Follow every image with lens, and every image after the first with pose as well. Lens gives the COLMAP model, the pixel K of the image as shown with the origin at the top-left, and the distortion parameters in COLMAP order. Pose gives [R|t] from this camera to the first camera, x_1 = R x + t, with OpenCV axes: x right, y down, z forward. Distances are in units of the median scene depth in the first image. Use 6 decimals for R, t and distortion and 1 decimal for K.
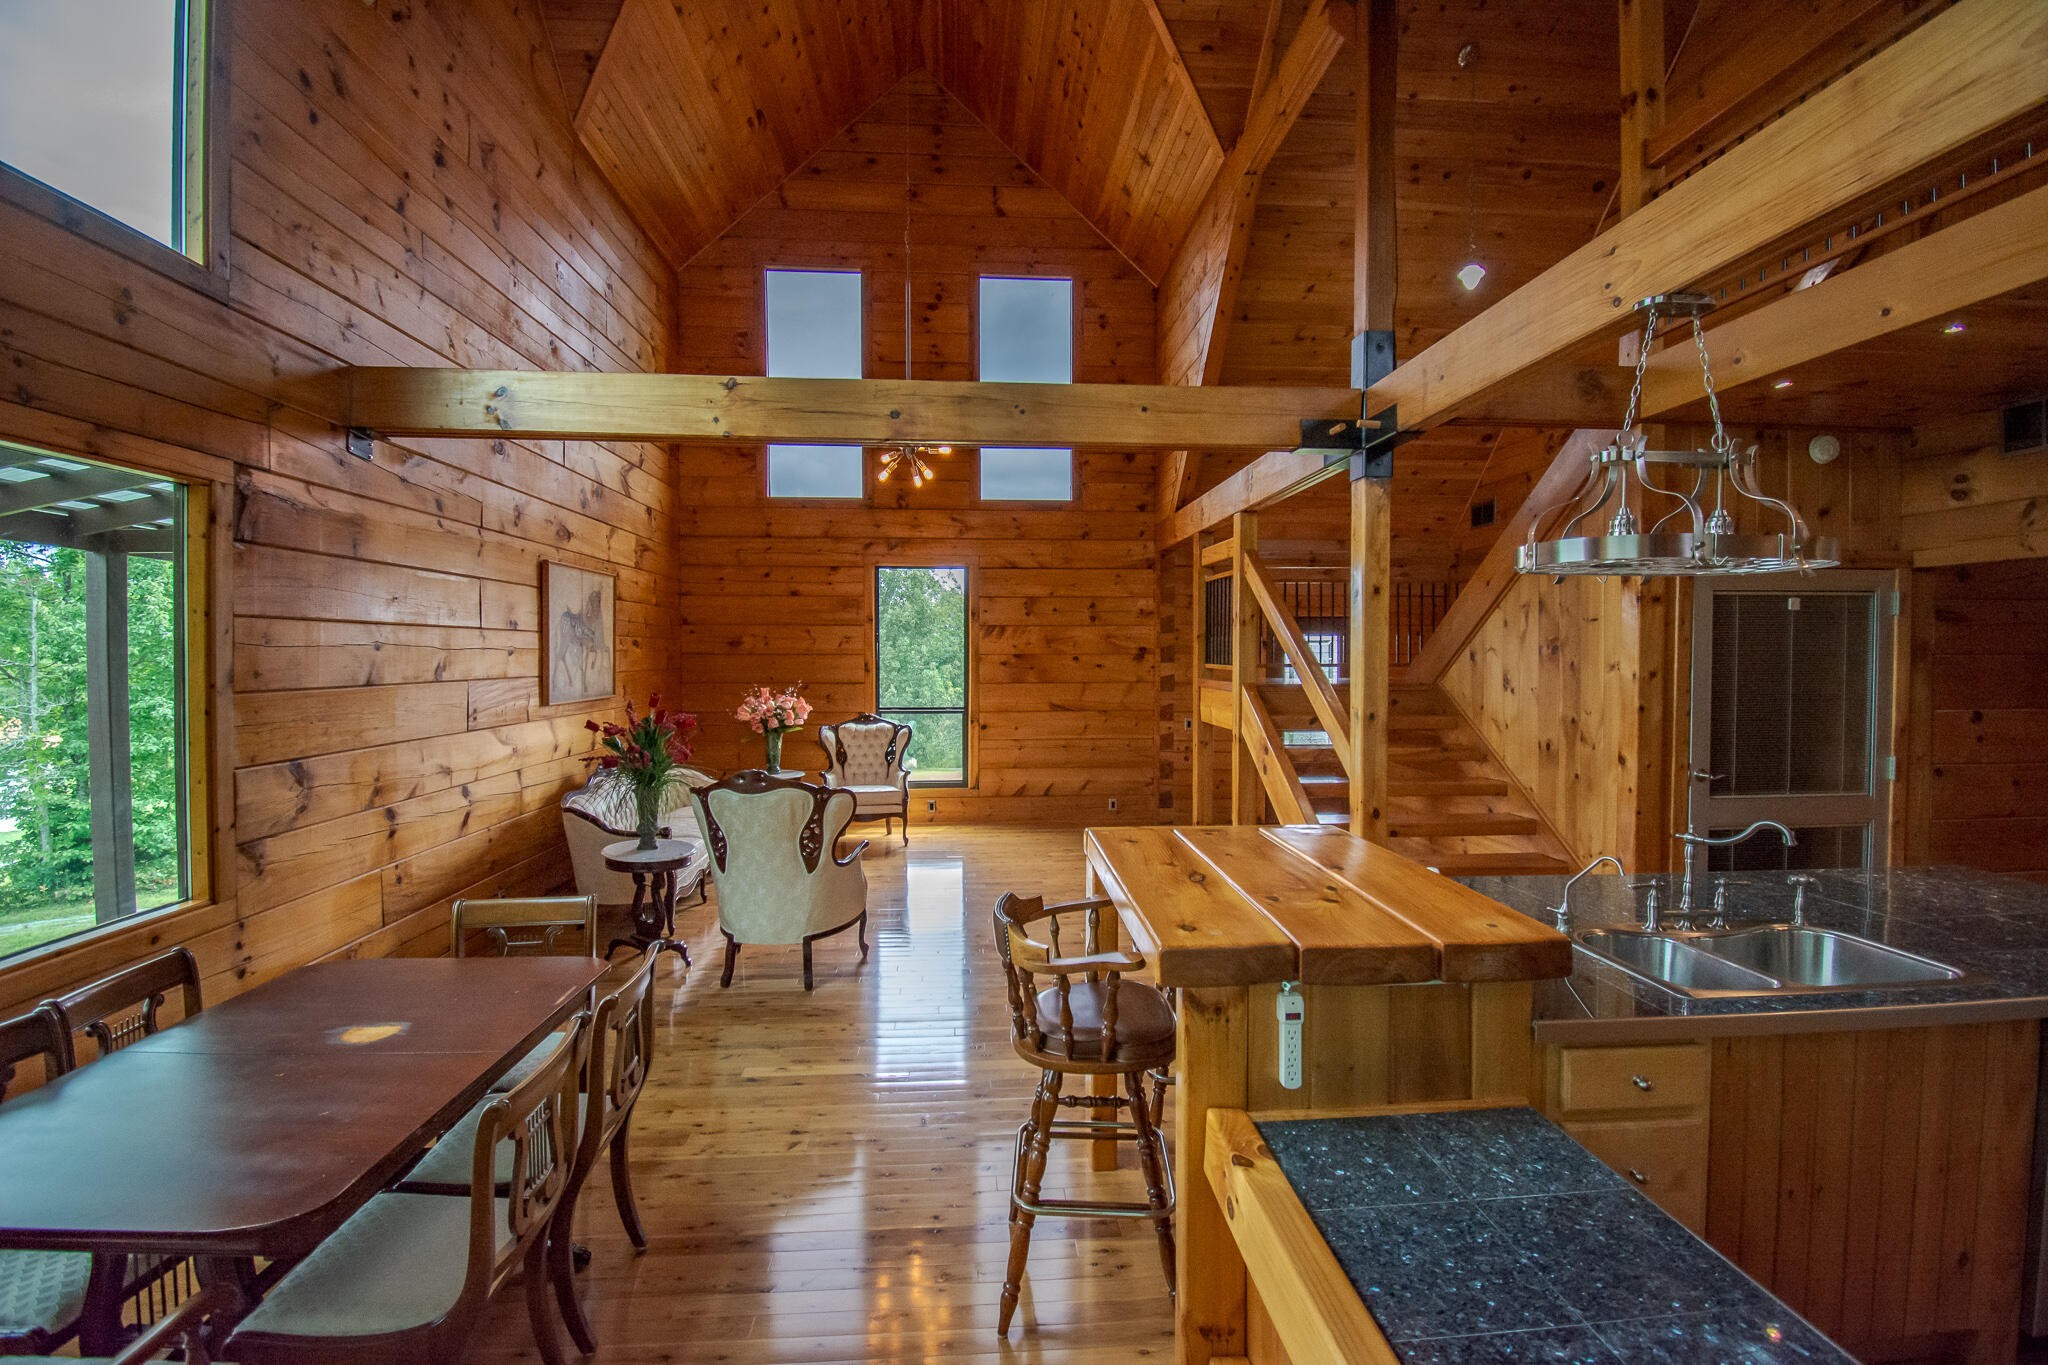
lens RADIAL K [[913.4, 0, 1028.1], [0, 913.4, 679.1], [0, 0, 1]] dist [0.005760, -0.014052]
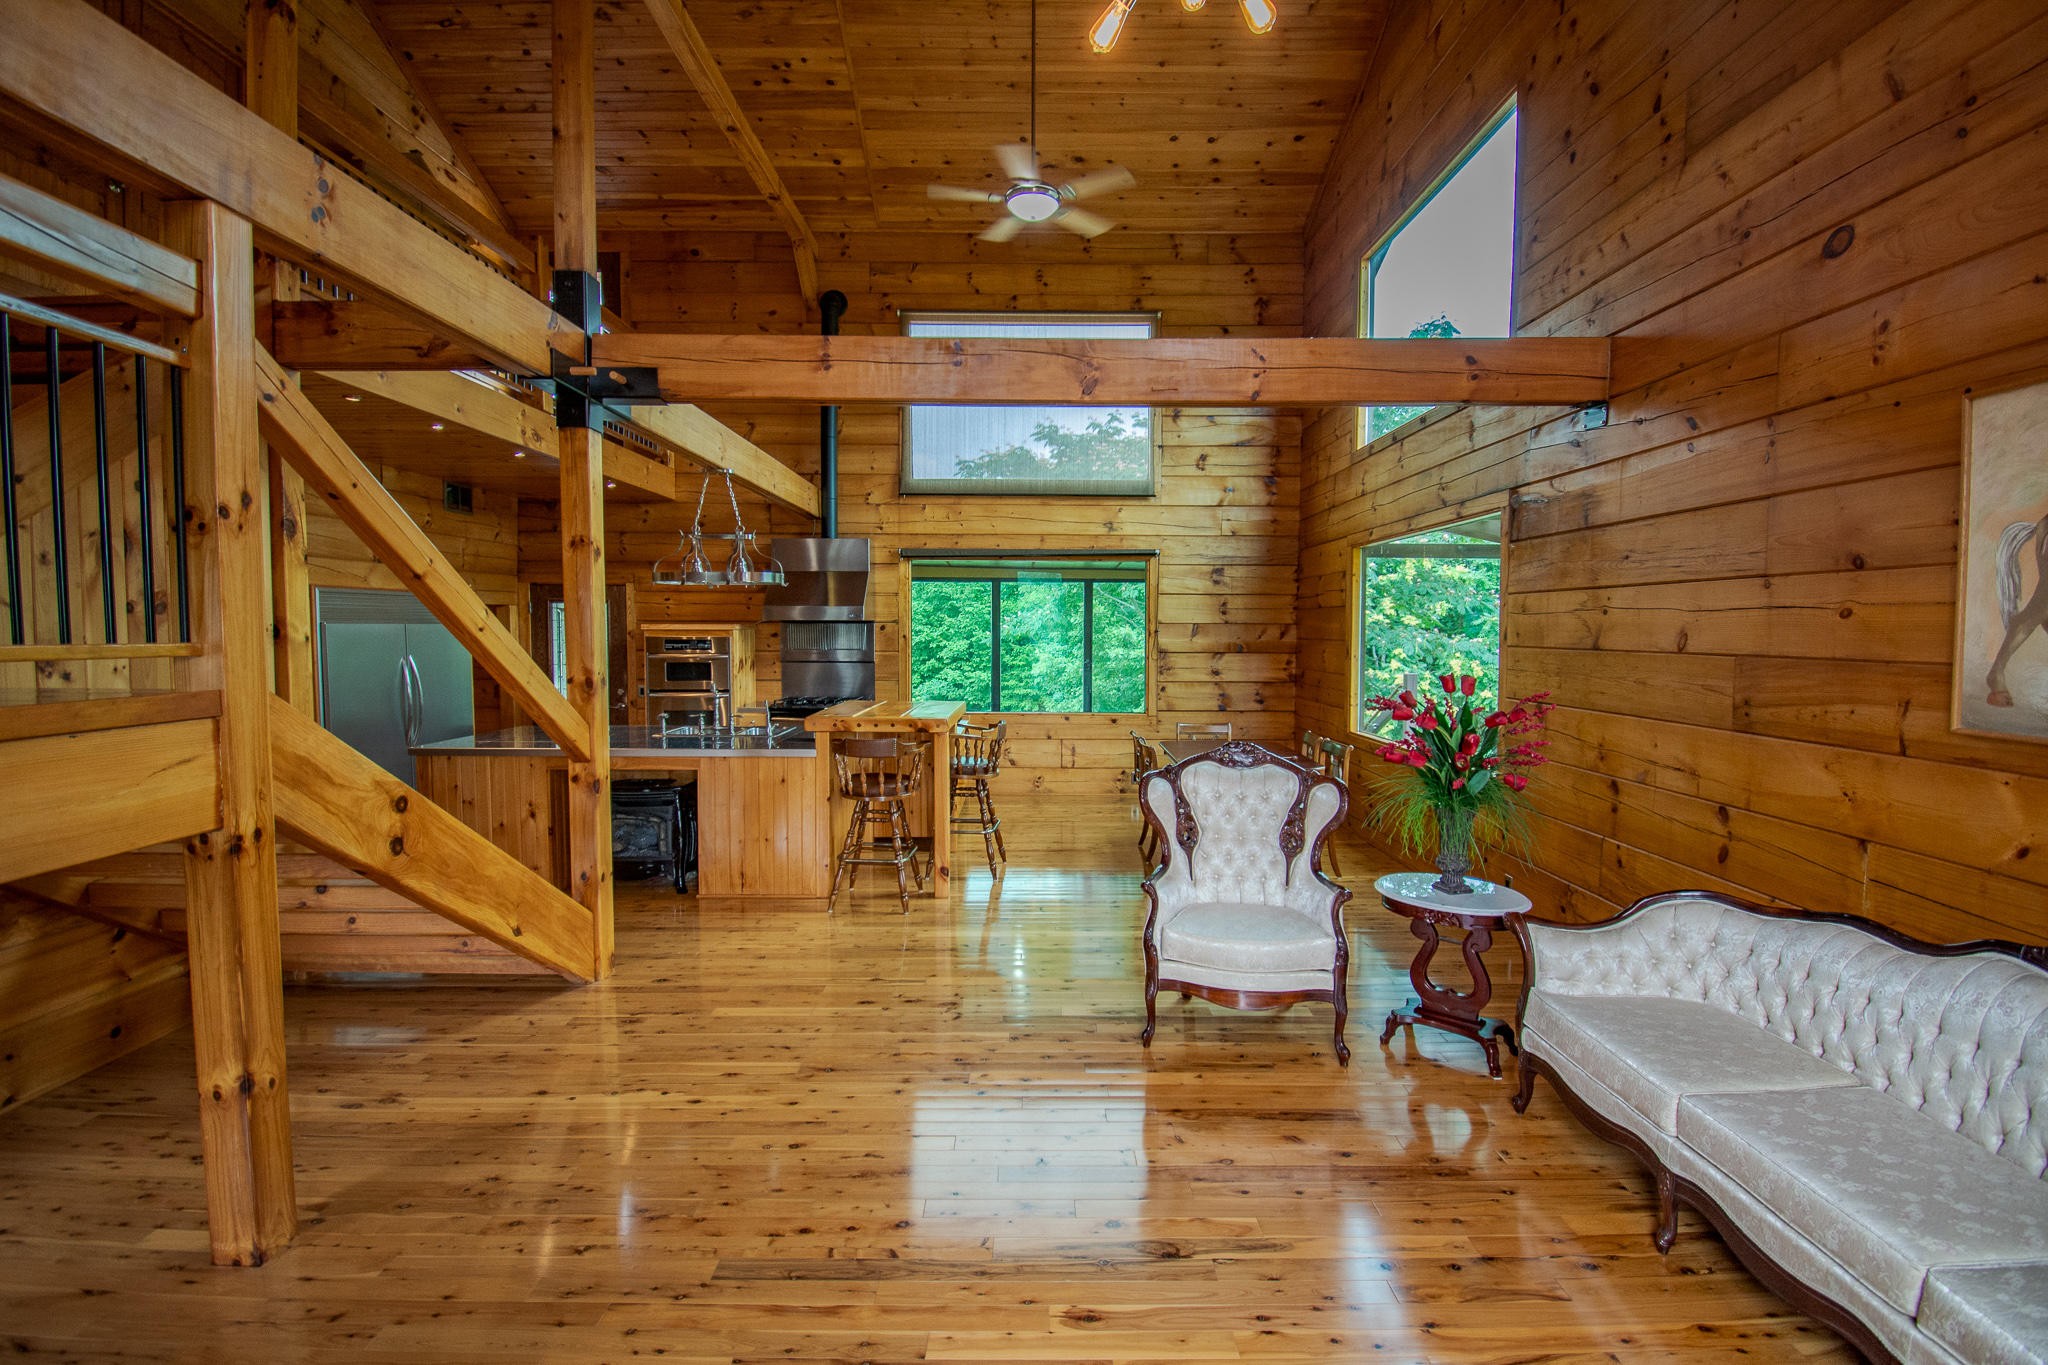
lens RADIAL K [[913.4, 0, 1017.8], [0, 913.4, 687.5], [0, 0, 1]] dist [0.005760, -0.014052]
pose [[-0.996996, -0.007858, 0.077052, -0.162612], [-0.000660, 0.995666, 0.093003, -0.046592], [-0.077449, 0.092673, -0.992680, 2.116076]]
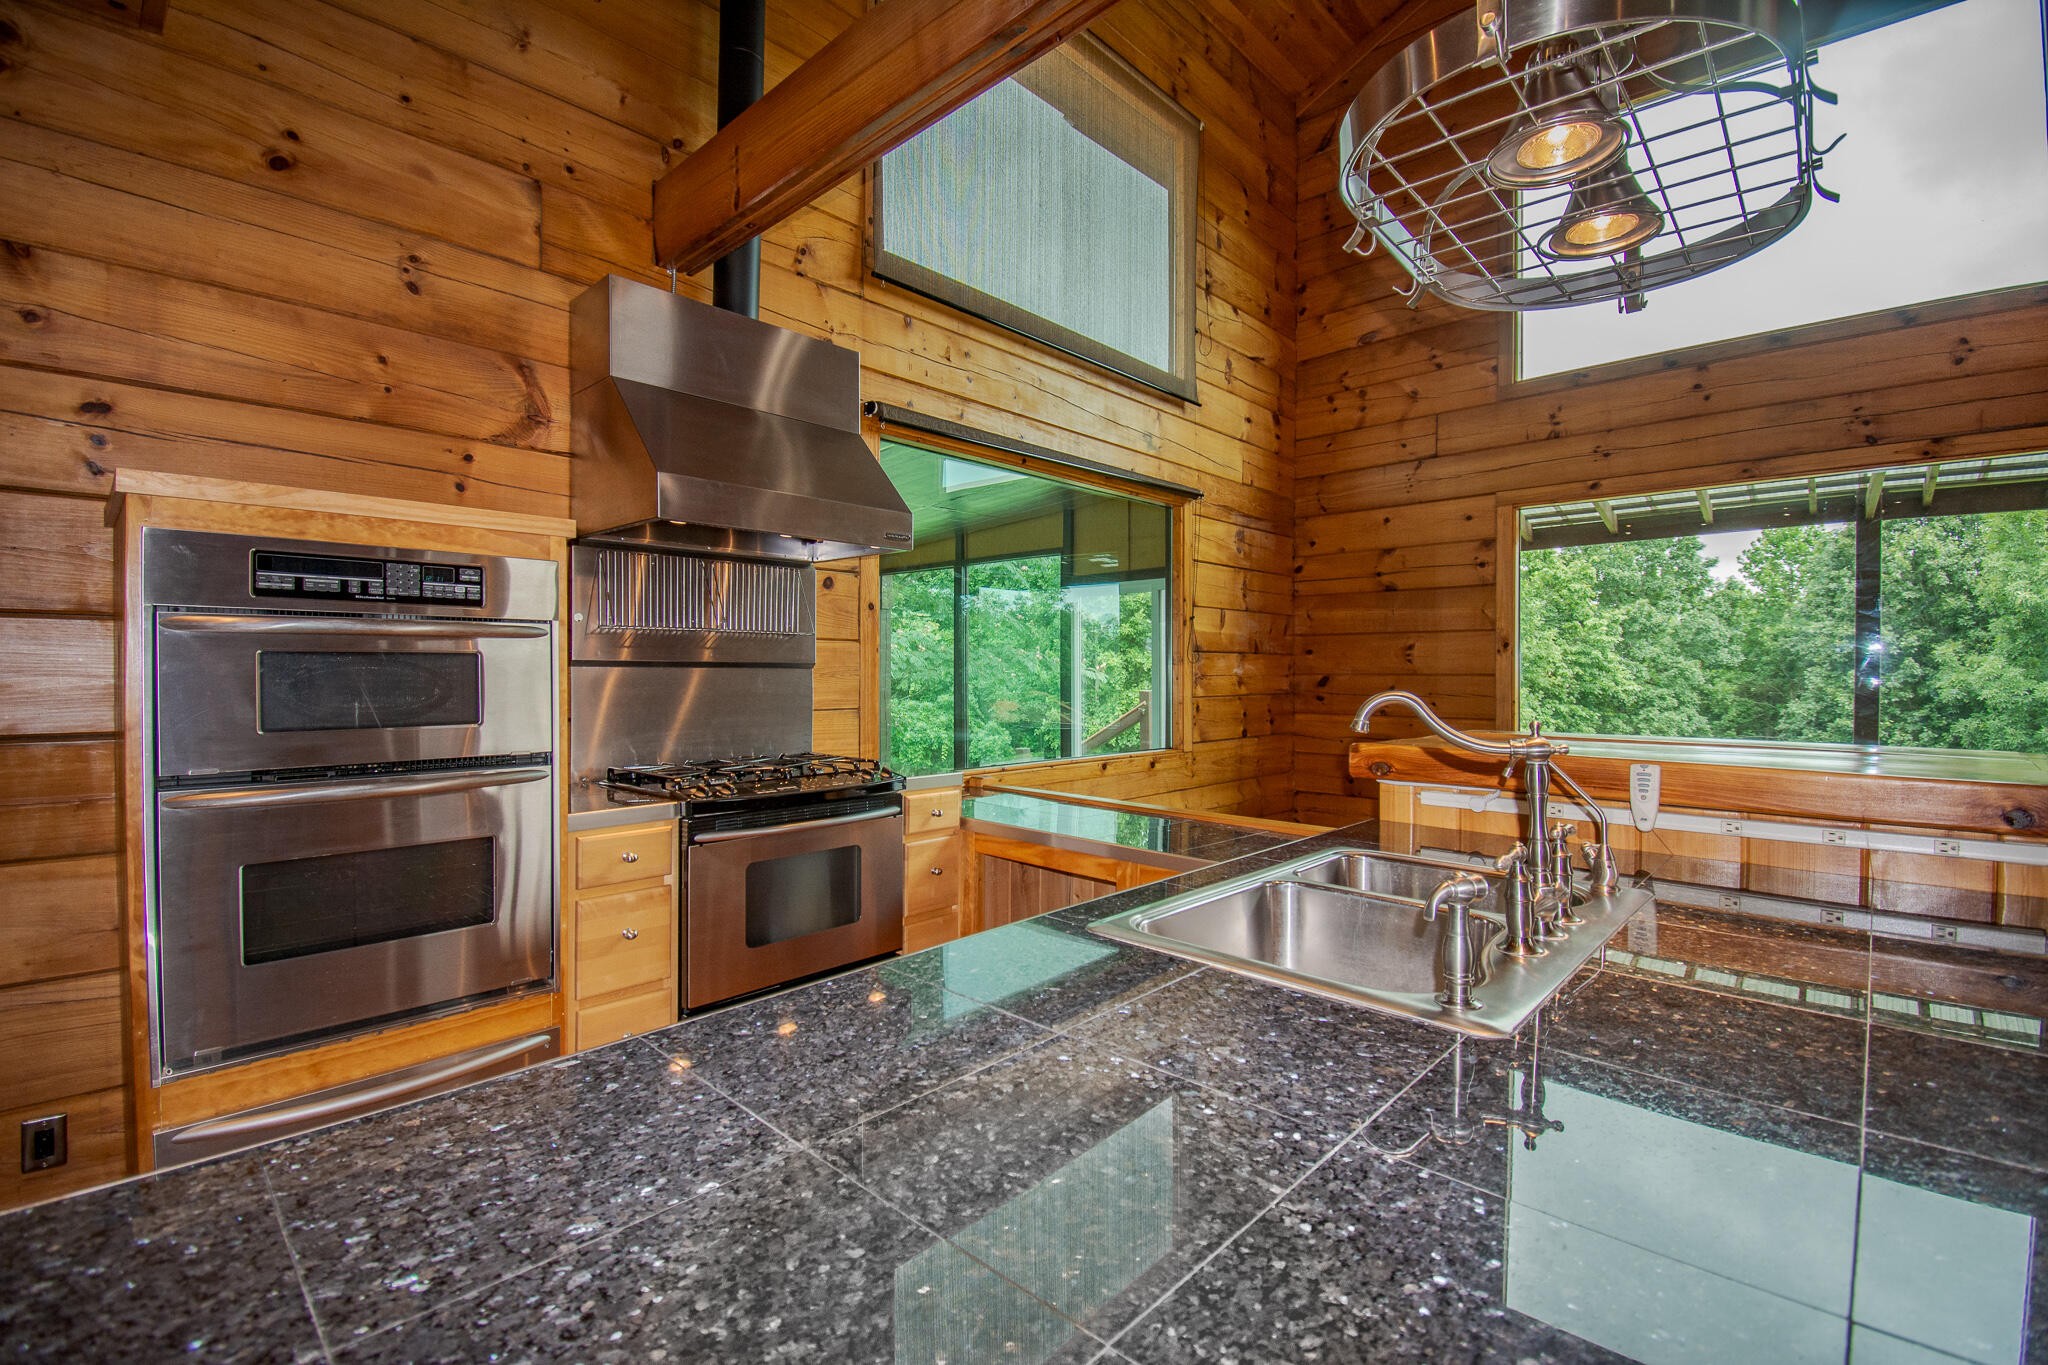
lens RADIAL K [[913.4, 0, 1020.0], [0, 913.4, 681.5], [0, 0, 1]] dist [0.005760, -0.014052]
pose [[-0.735585, 0.007789, -0.677388, 0.811078], [-0.018794, 0.999314, 0.031900, 0.080094], [0.677172, 0.036196, -0.734934, 0.751662]]
